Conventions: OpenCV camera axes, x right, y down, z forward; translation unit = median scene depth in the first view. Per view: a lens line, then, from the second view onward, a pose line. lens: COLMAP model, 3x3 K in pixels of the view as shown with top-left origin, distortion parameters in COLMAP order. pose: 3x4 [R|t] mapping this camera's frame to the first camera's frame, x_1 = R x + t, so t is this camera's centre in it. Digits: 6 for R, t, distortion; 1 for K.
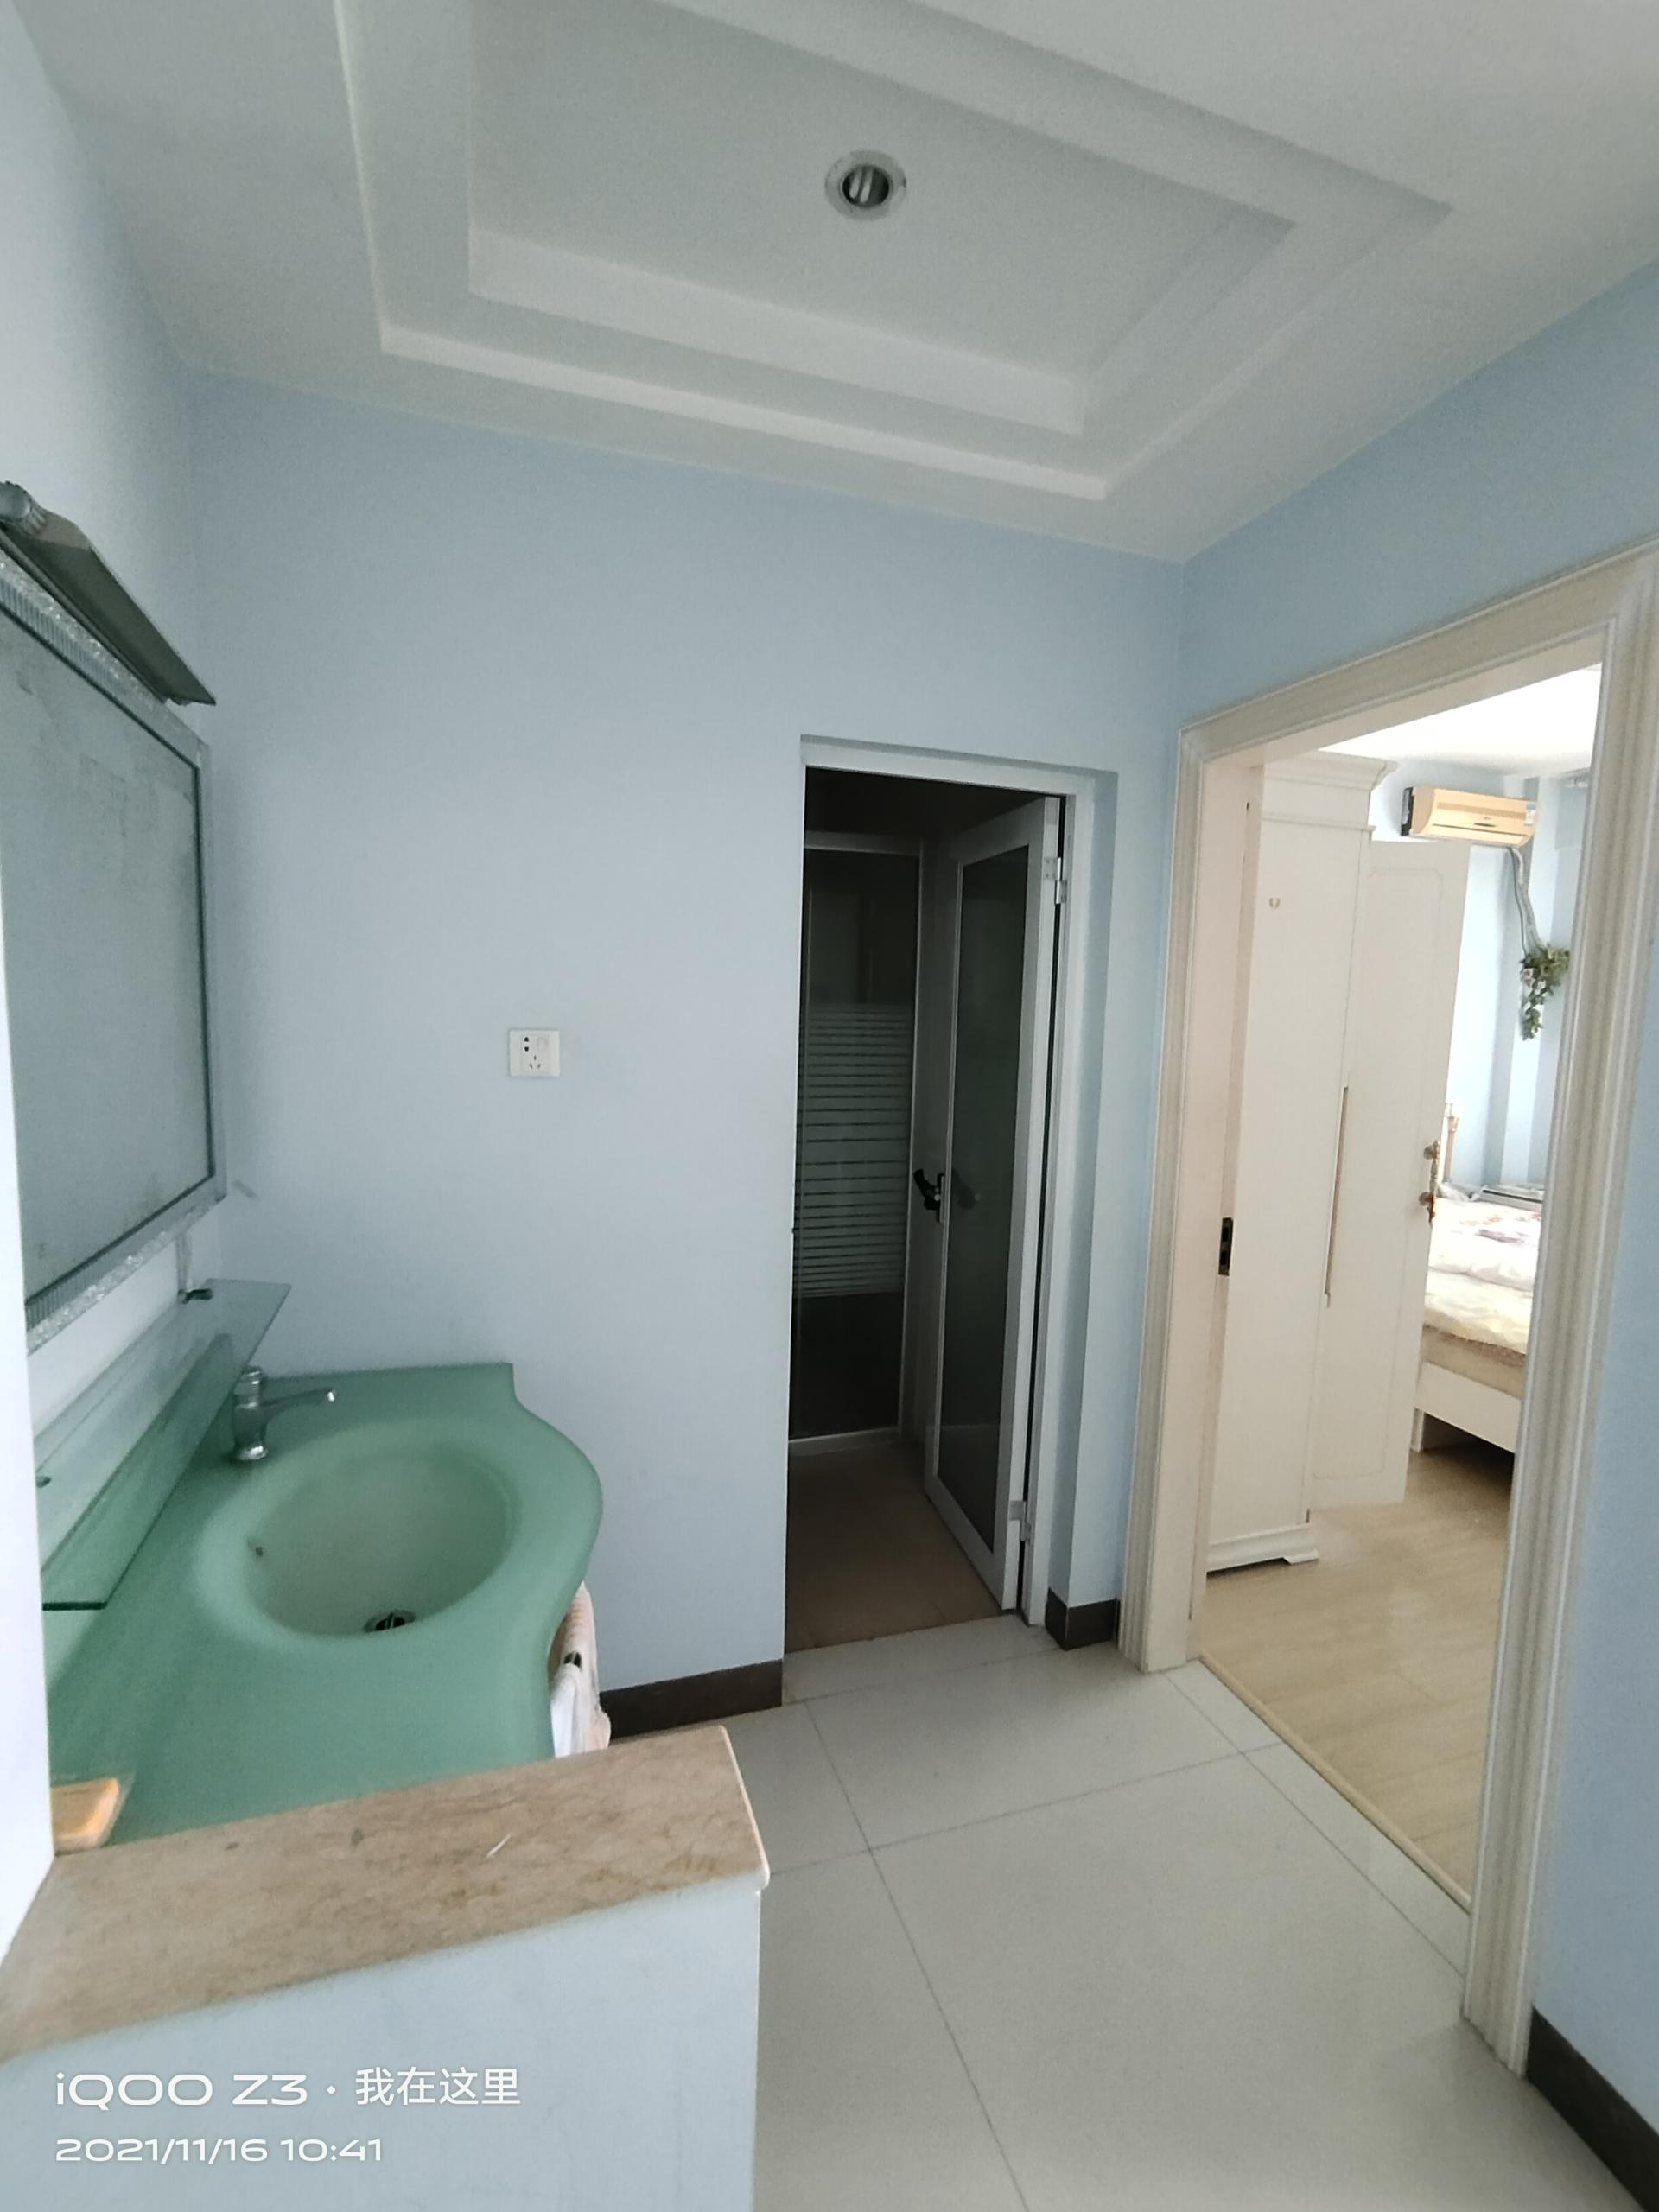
lens RADIAL K [[1006.9, 0, 852.7], [0, 1006.9, 1109.9], [0, 0, 1]] dist [-0.068825, 0.059892]
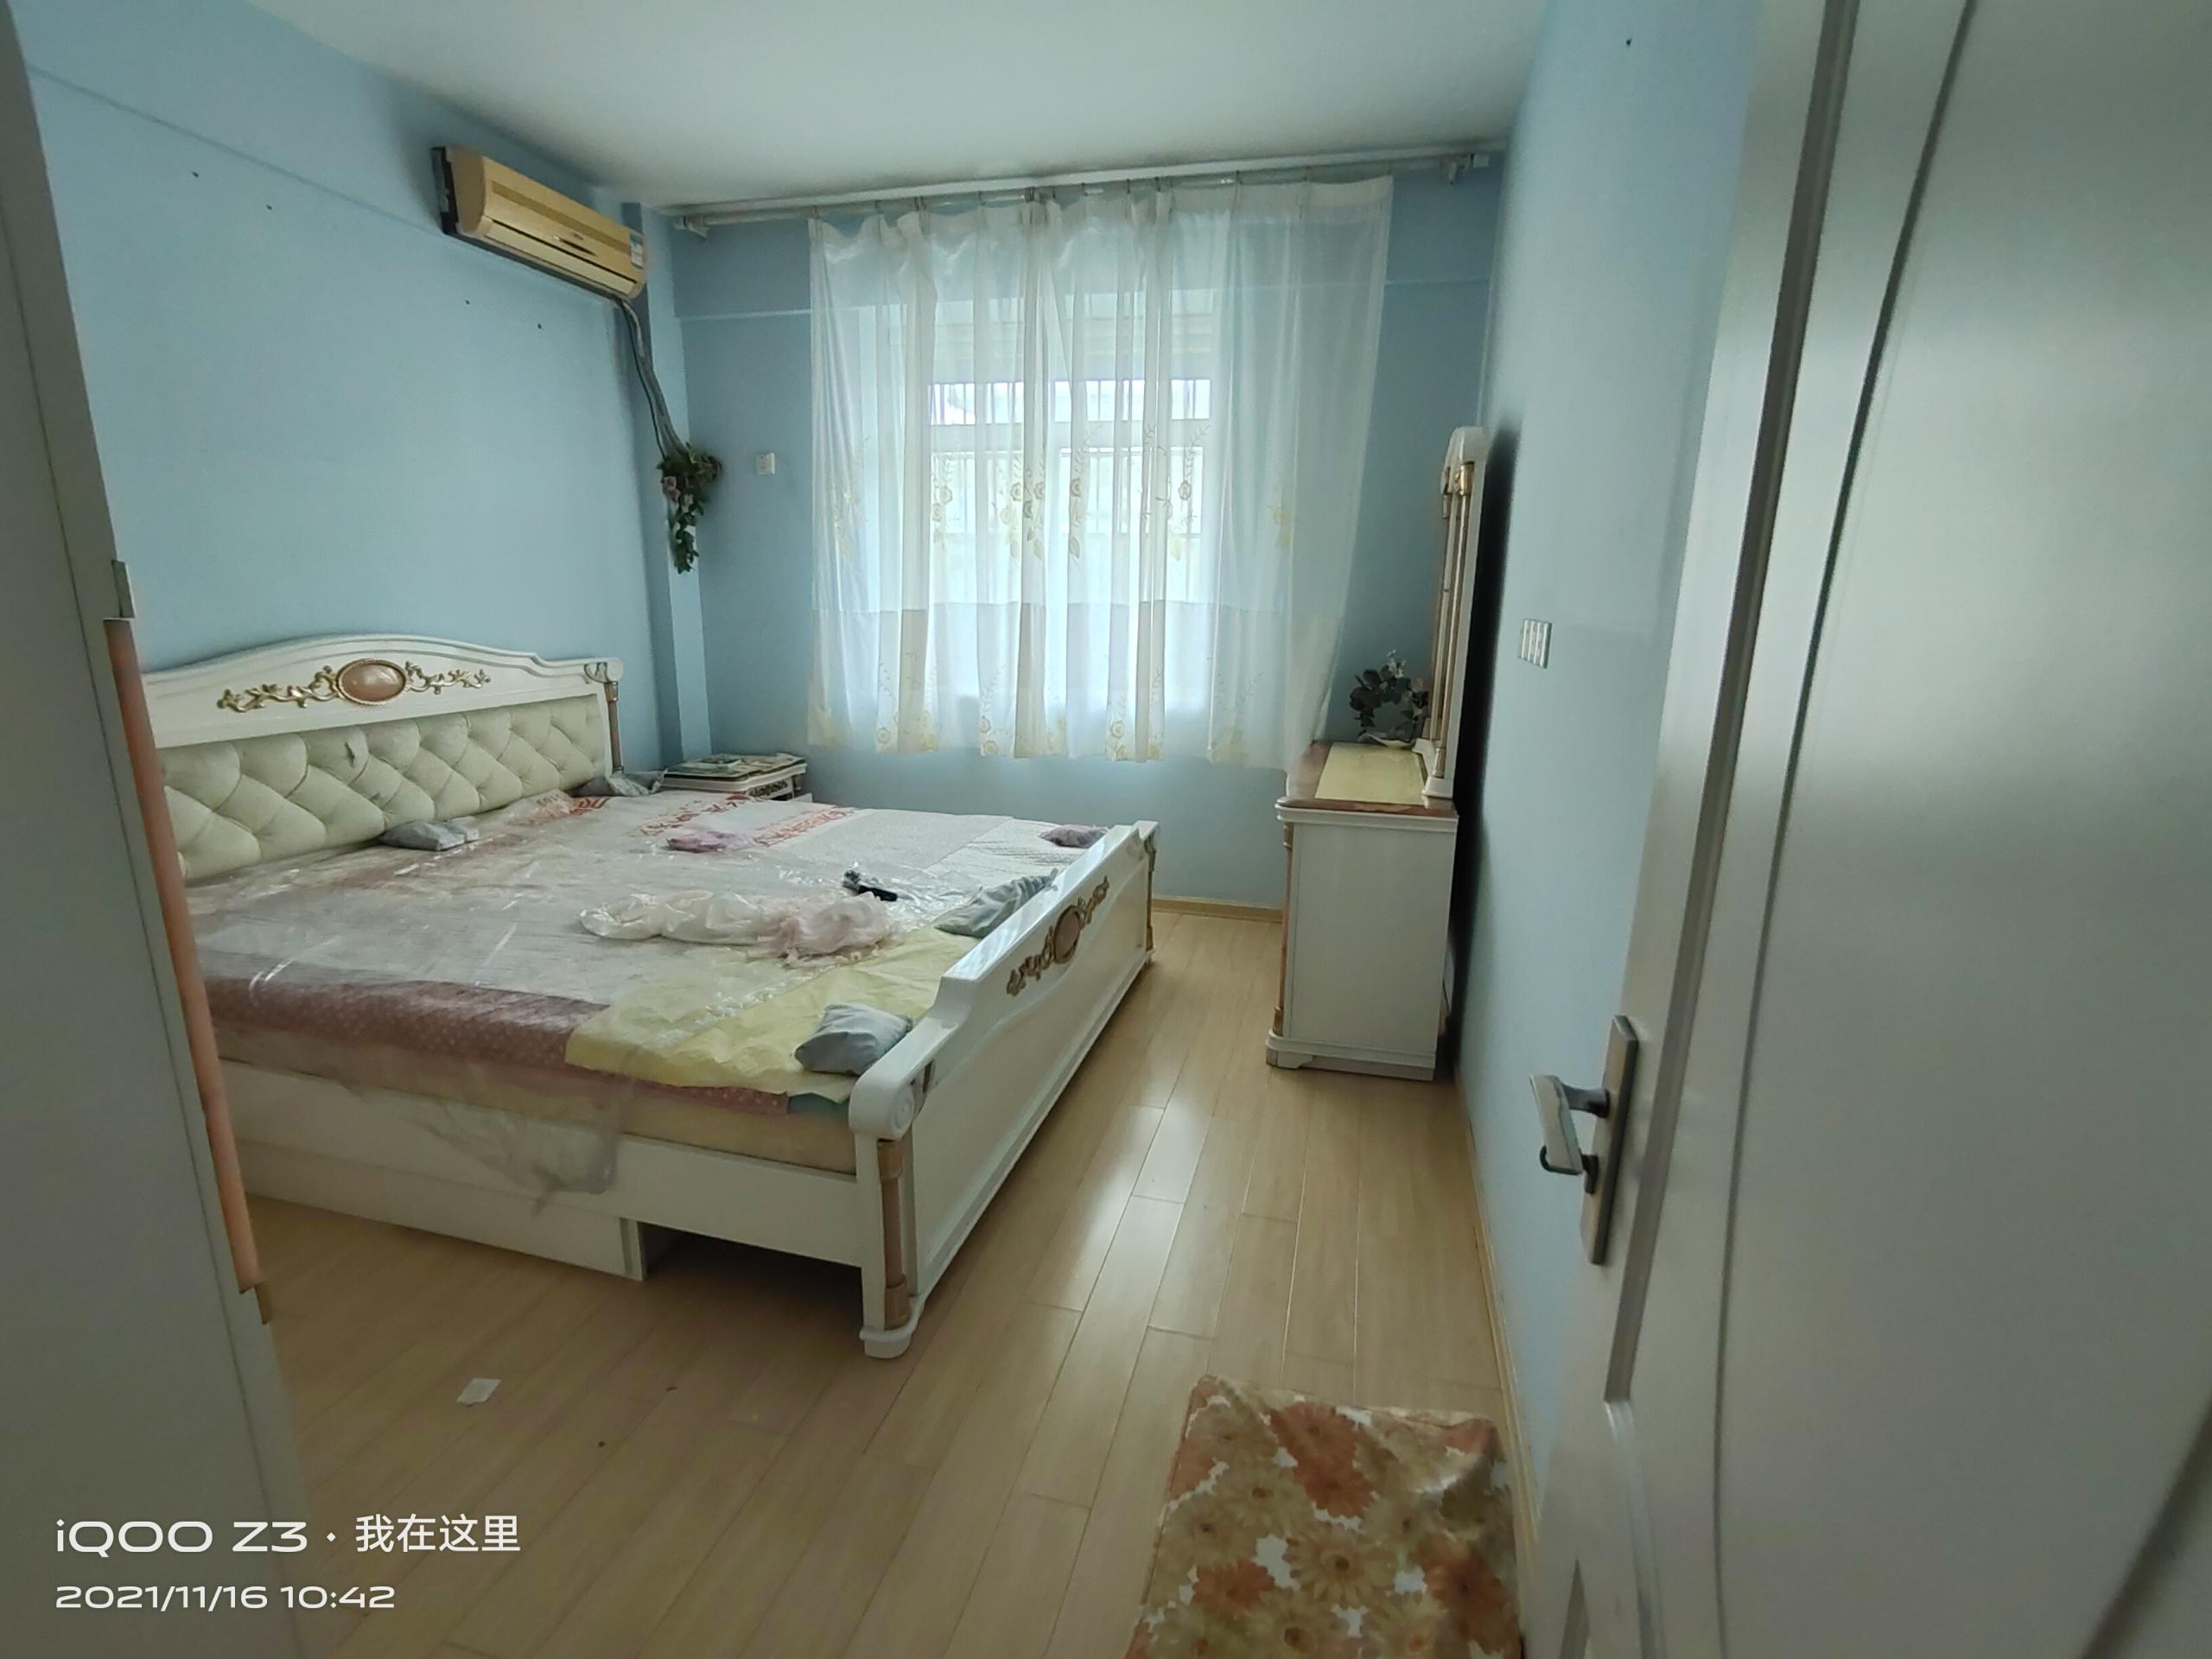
lens RADIAL K [[1006.9, 0, 1106.0], [0, 1006.9, 829.5], [0, 0, 1]] dist [-0.068825, 0.059892]
pose [[0.546795, -0.211645, 0.810075, 0.200136], [0.088300, 0.976705, 0.195578, 0.001731], [-0.832597, -0.035411, 0.552746, 0.300469]]
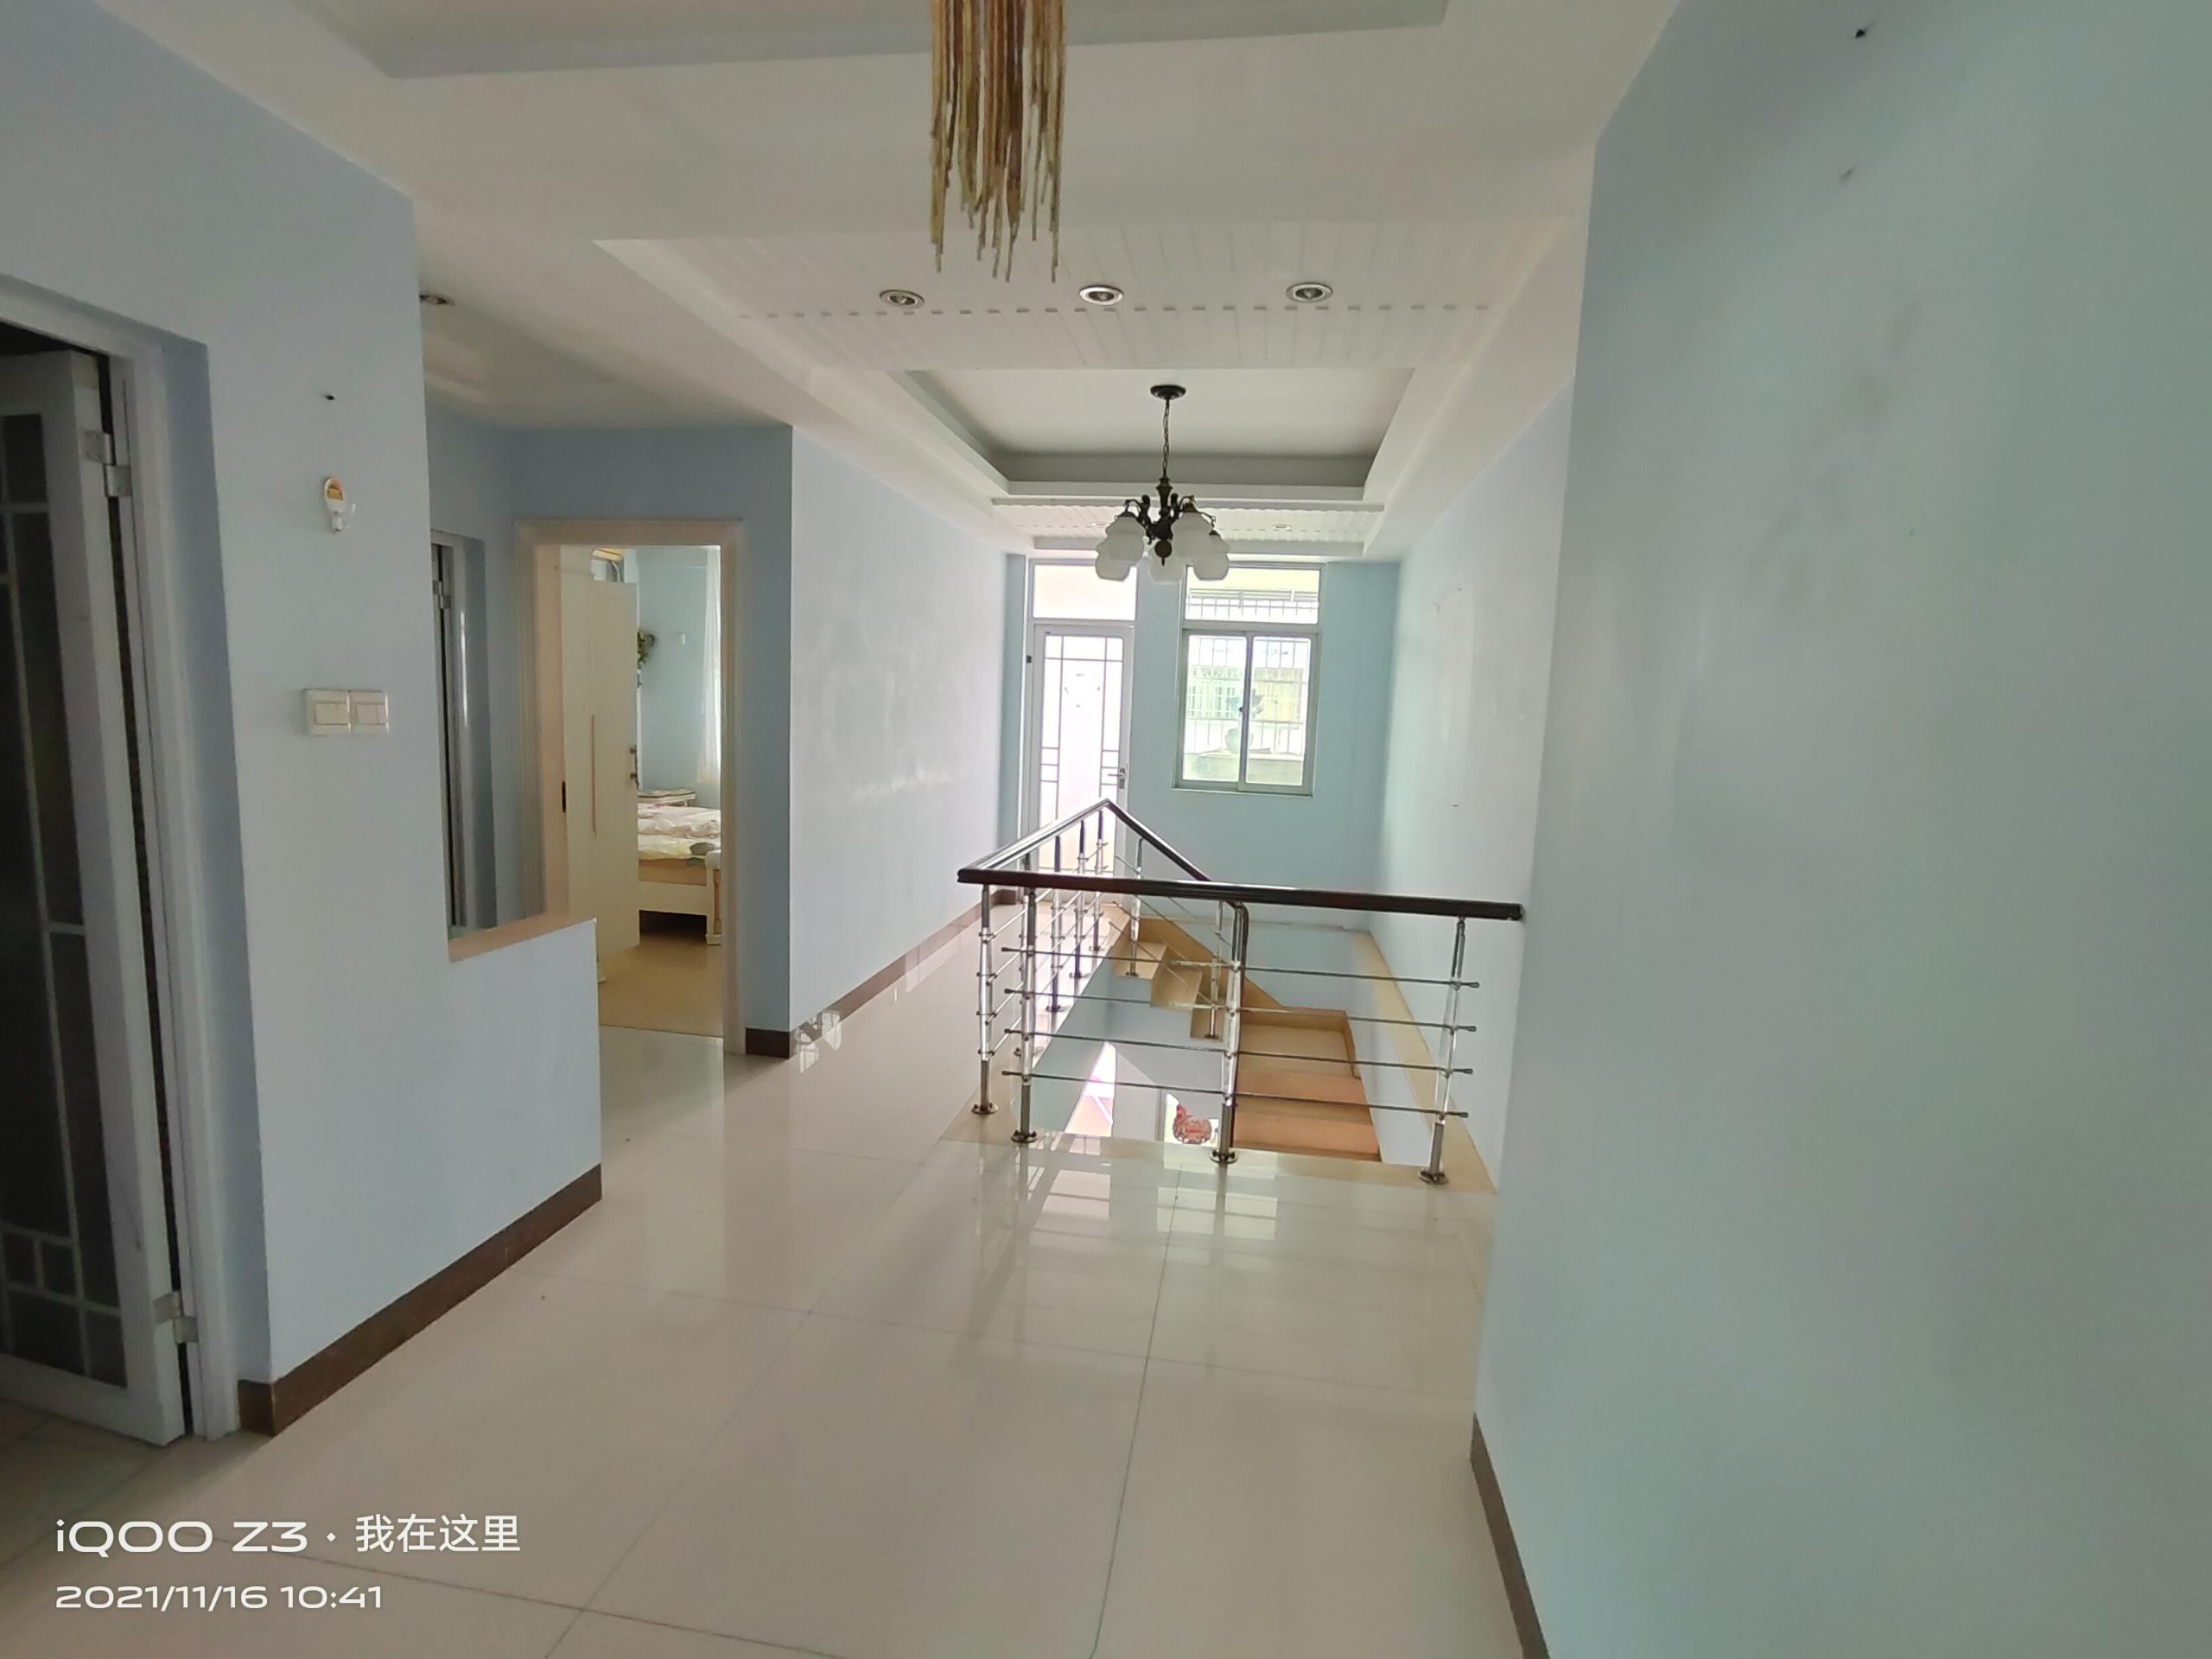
lens RADIAL K [[1006.9, 0, 1106.0], [0, 1006.9, 829.5], [0, 0, 1]] dist [-0.068825, 0.059892]
pose [[0.460432, -0.121265, 0.879373, -0.342325], [0.067668, 0.992538, 0.101440, 0.030637], [-0.885112, 0.012799, 0.465201, -0.334921]]
